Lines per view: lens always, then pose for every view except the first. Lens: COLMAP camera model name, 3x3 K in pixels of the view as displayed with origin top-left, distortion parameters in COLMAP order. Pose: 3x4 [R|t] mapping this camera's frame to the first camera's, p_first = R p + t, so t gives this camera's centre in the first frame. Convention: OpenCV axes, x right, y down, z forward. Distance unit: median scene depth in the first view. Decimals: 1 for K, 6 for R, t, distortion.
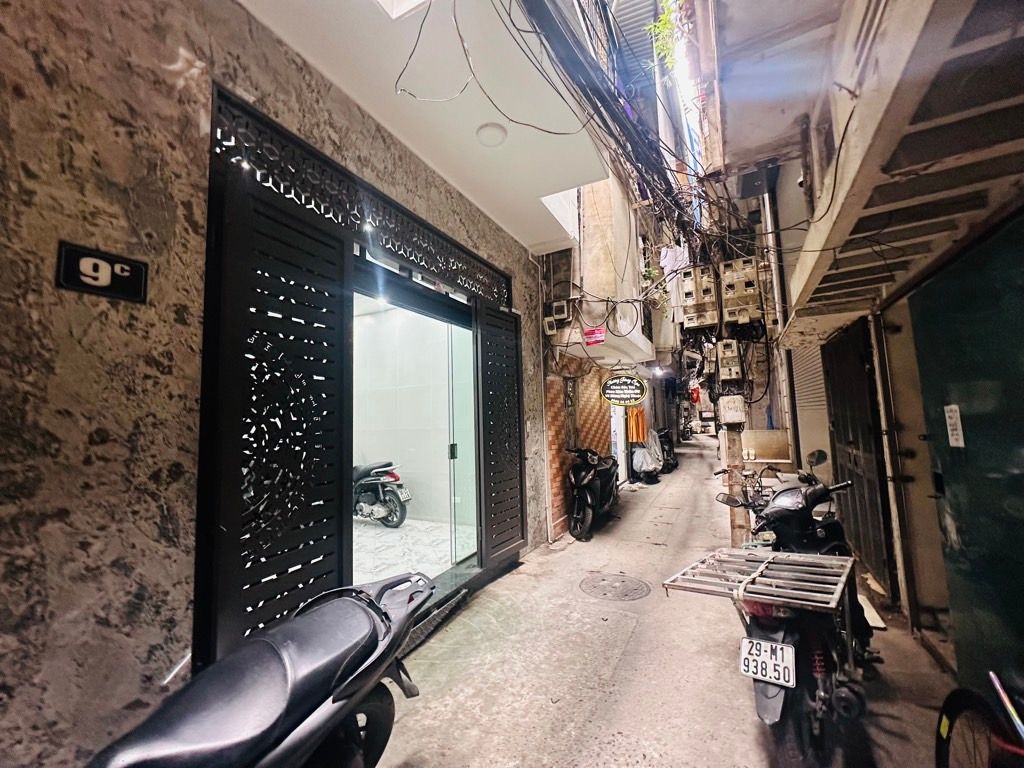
lens RADIAL K [[405.4, 0, 513.5], [0, 405.4, 383.1], [0, 0, 1]] dist [-0.003576, 0.000107]
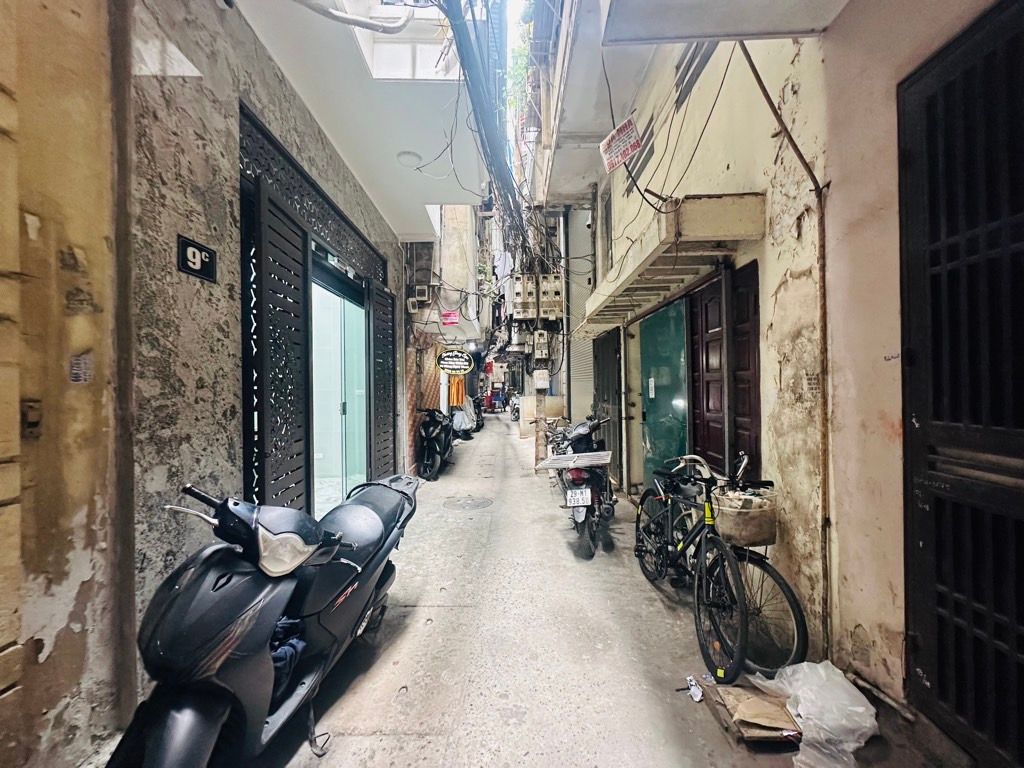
lens RADIAL K [[405.4, 0, 513.5], [0, 405.4, 383.1], [0, 0, 1]] dist [-0.003576, 0.000107]
pose [[0.877352, 0.020846, 0.479395, -0.292954], [-0.056602, 0.996577, 0.060254, -0.003735], [-0.476498, -0.079999, 0.875528, -0.266832]]
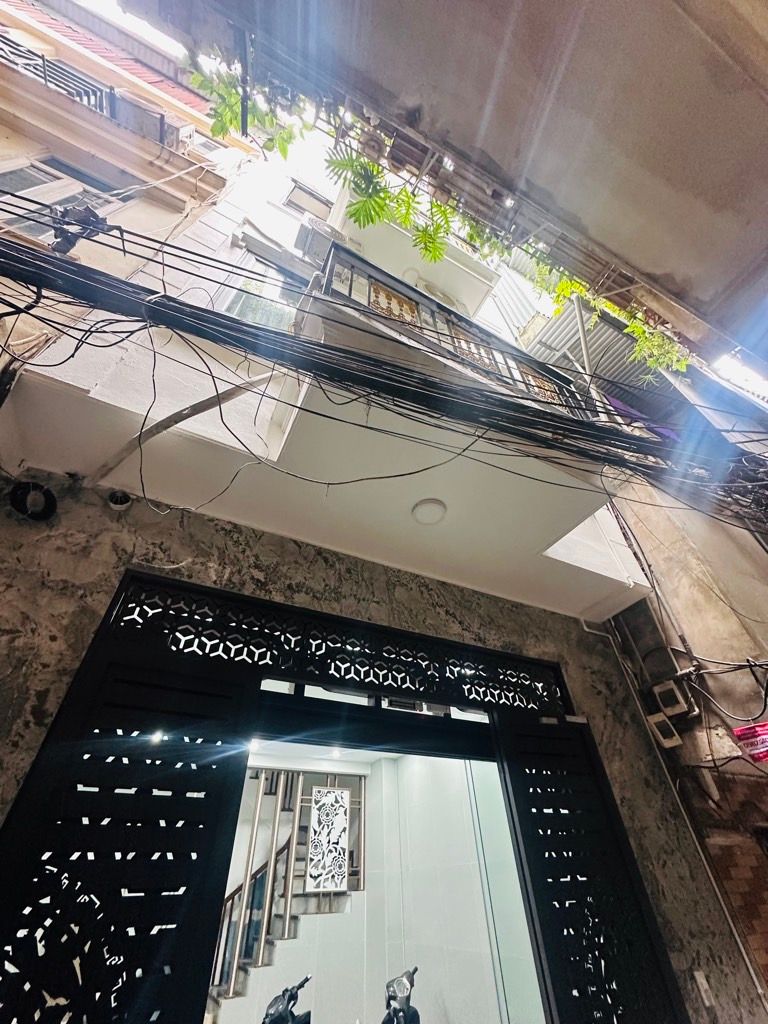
lens RADIAL K [[405.4, 0, 384.0], [0, 405.4, 512.0], [0, 0, 1]] dist [-0.003576, 0.000107]
pose [[0.807129, -0.395392, -0.438416, 0.198312], [0.053612, 0.788625, -0.612533, -0.072142], [0.587937, 0.470889, 0.657719, 0.301999]]
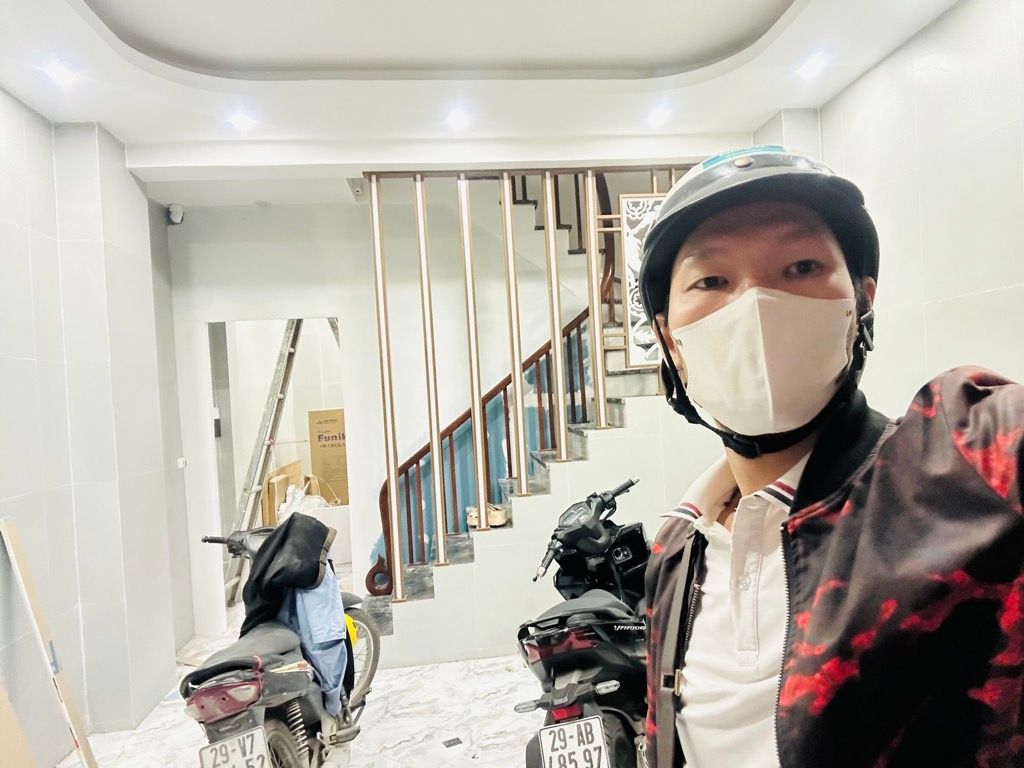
lens RADIAL K [[721.0, 0, 537.3], [0, 721.0, 389.7], [0, 0, 1]] dist [0.111475, -0.144001]
pose [[0.546215, 0.004043, -0.837636, -0.121099], [0.113807, 0.990358, 0.078993, 0.007595], [0.829878, -0.138476, 0.540488, 0.785813]]
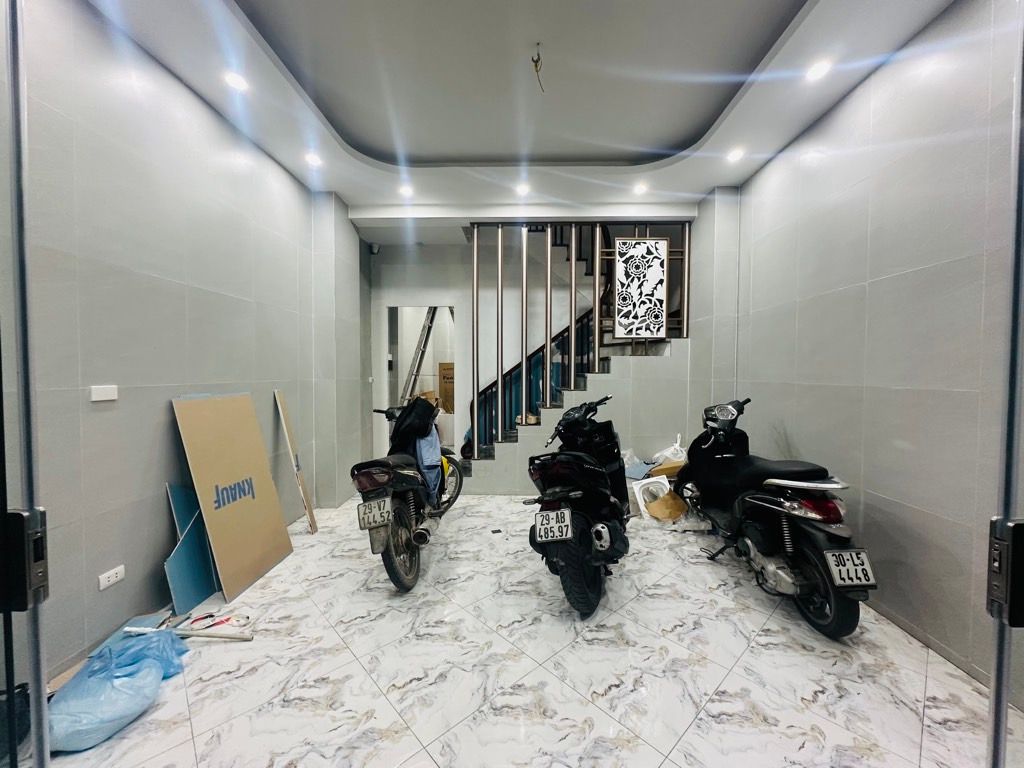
lens RADIAL K [[405.4, 0, 513.5], [0, 405.4, 383.1], [0, 0, 1]] dist [-0.003576, 0.000107]
pose [[0.420488, 0.059653, -0.905335, -0.112069], [0.063366, 0.993469, 0.094892, 0.081759], [0.905082, -0.097268, 0.413962, 0.817752]]
